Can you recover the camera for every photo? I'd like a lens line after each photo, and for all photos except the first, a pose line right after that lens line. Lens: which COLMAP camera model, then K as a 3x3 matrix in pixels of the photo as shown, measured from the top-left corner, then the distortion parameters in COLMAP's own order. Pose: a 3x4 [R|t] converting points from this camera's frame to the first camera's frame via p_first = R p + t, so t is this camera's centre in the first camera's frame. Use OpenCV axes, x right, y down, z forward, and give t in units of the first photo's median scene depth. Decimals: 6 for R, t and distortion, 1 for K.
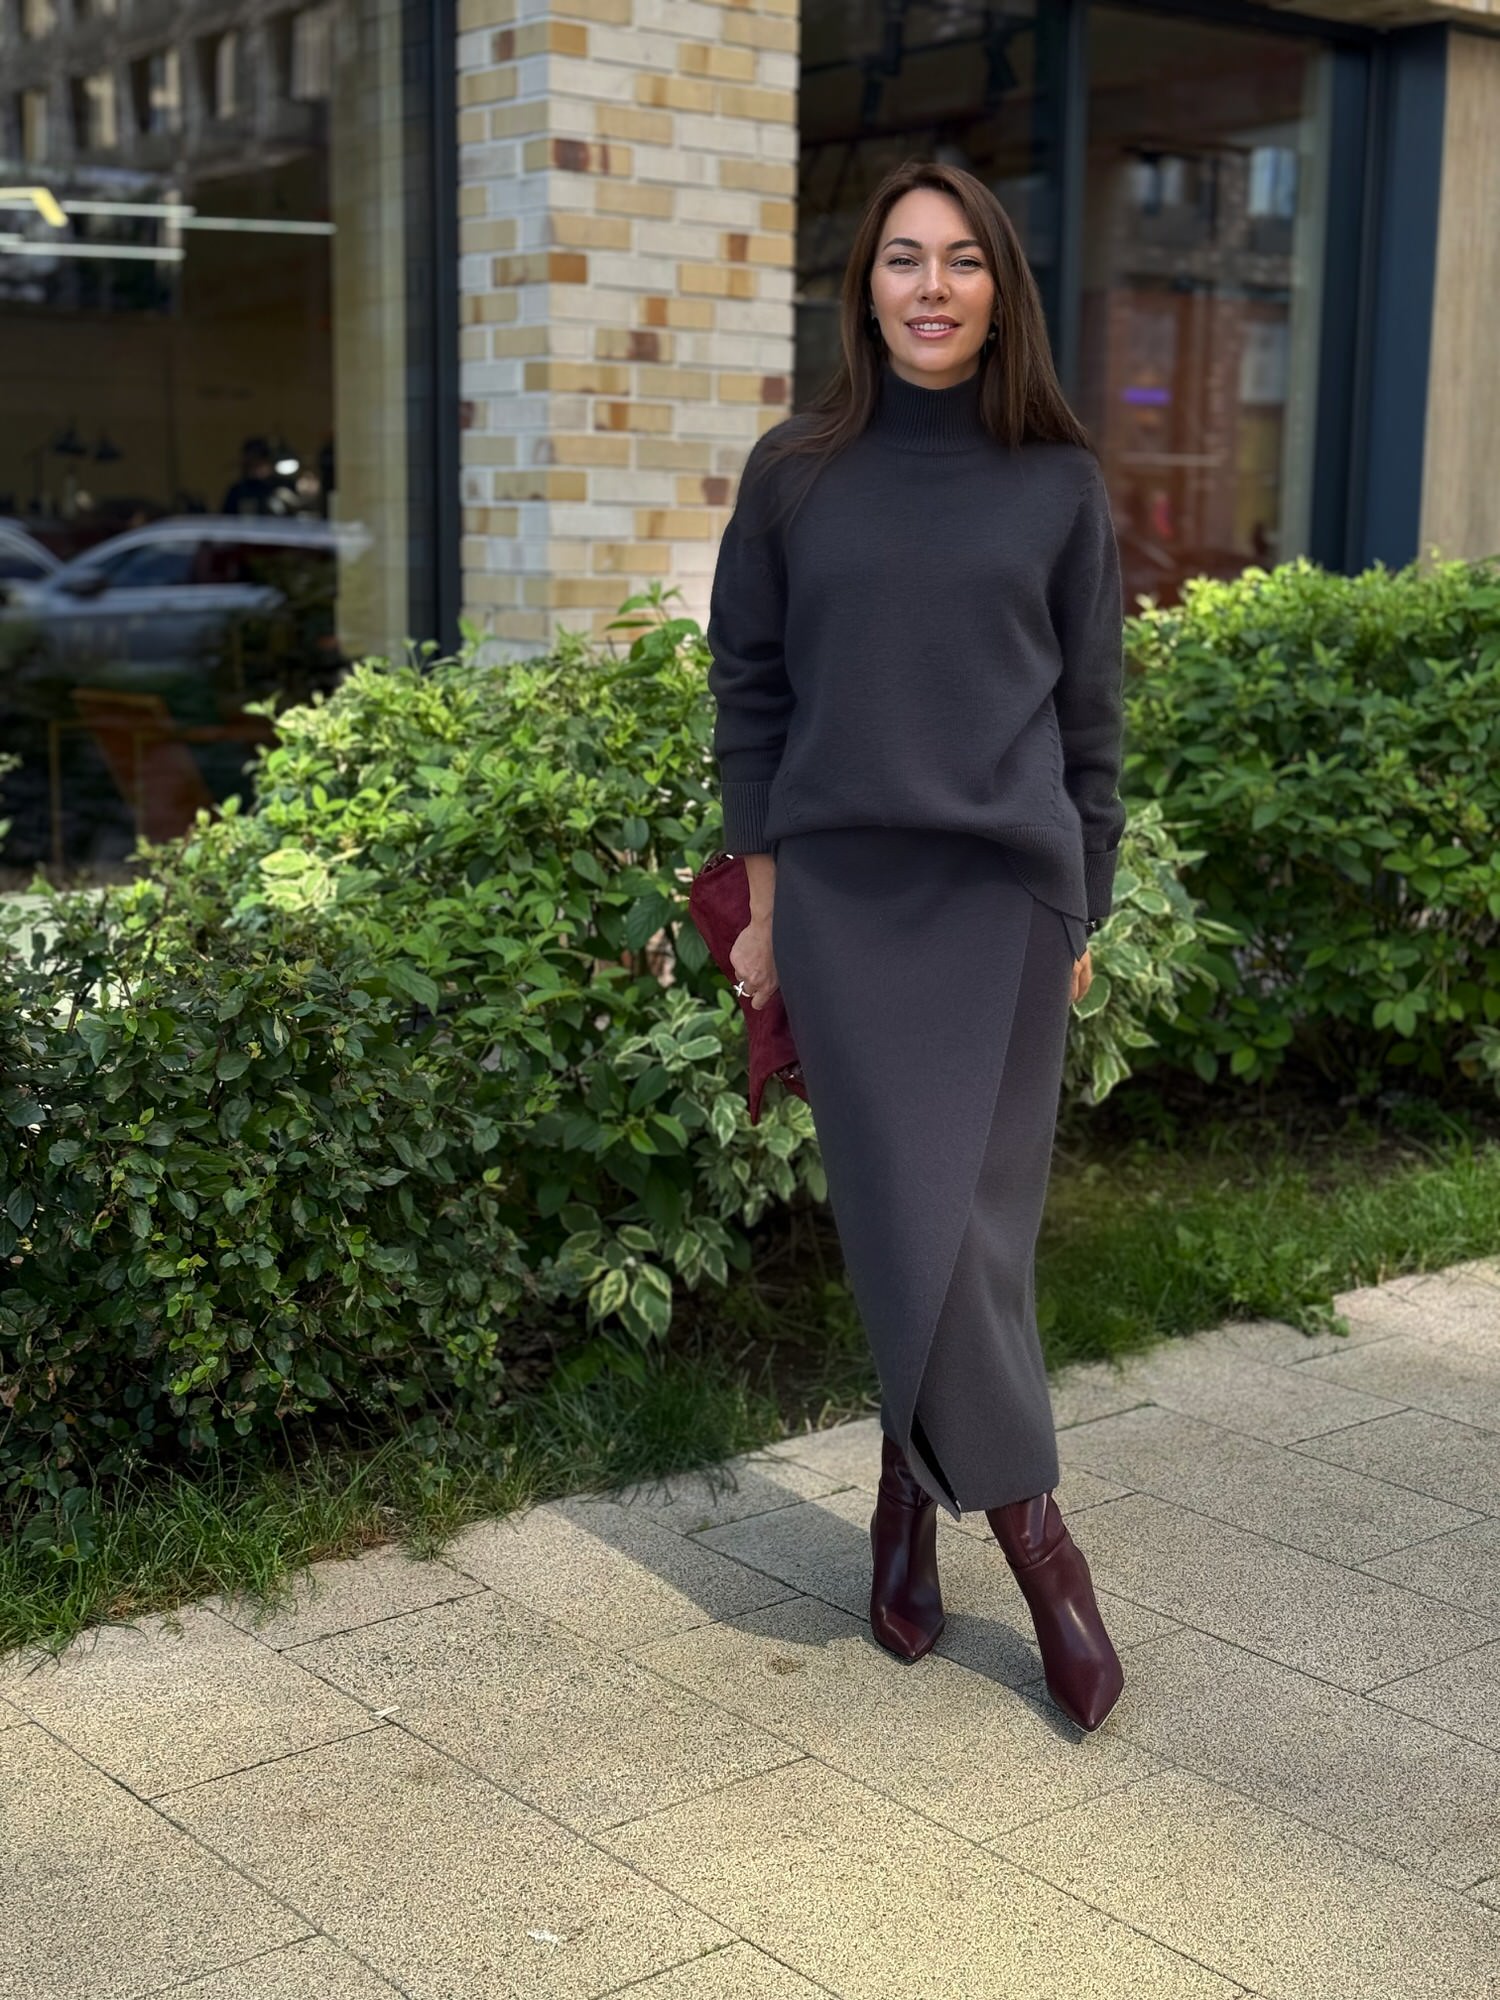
lens RADIAL K [[2816.3, 0, 750.0], [0, 2816.3, 1000.0], [0, 0, 1]] dist [0.095845, -0.070295]
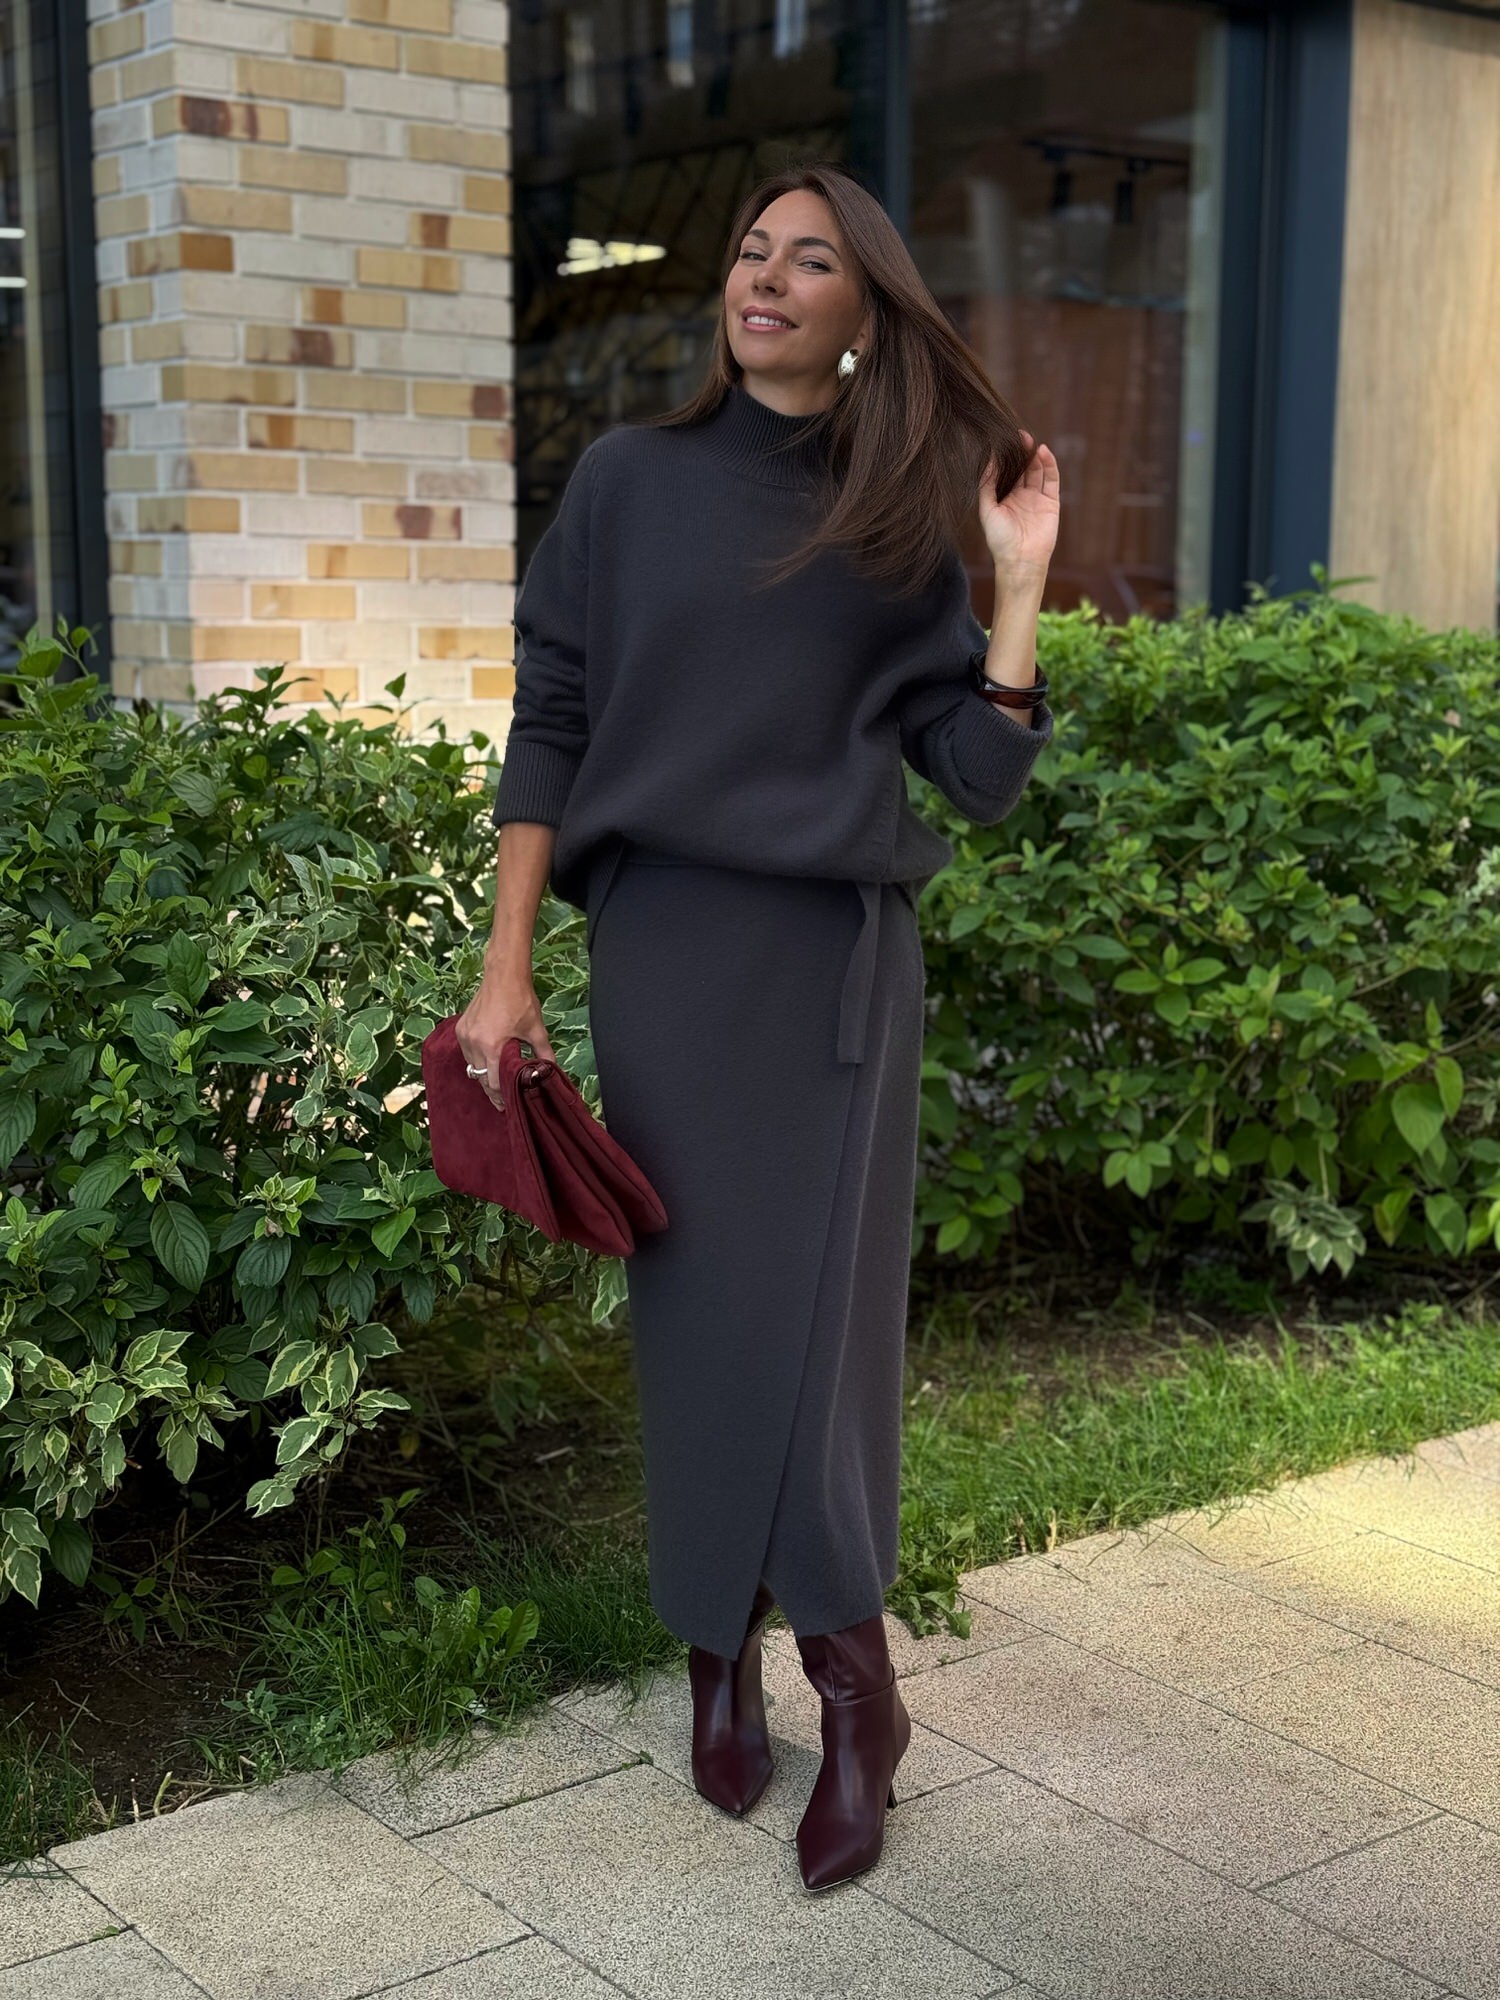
lens RADIAL K [[2751.9, 0, 908.3], [0, 2751.9, 938.0], [0, 0, 1]] dist [0.243890, -0.643508]
pose [[0.999846, -0.005224, -0.016759, 0.152338], [0.004612, 0.999328, -0.036358, -0.027779], [0.016938, 0.036275, 0.999198, 0.192529]]
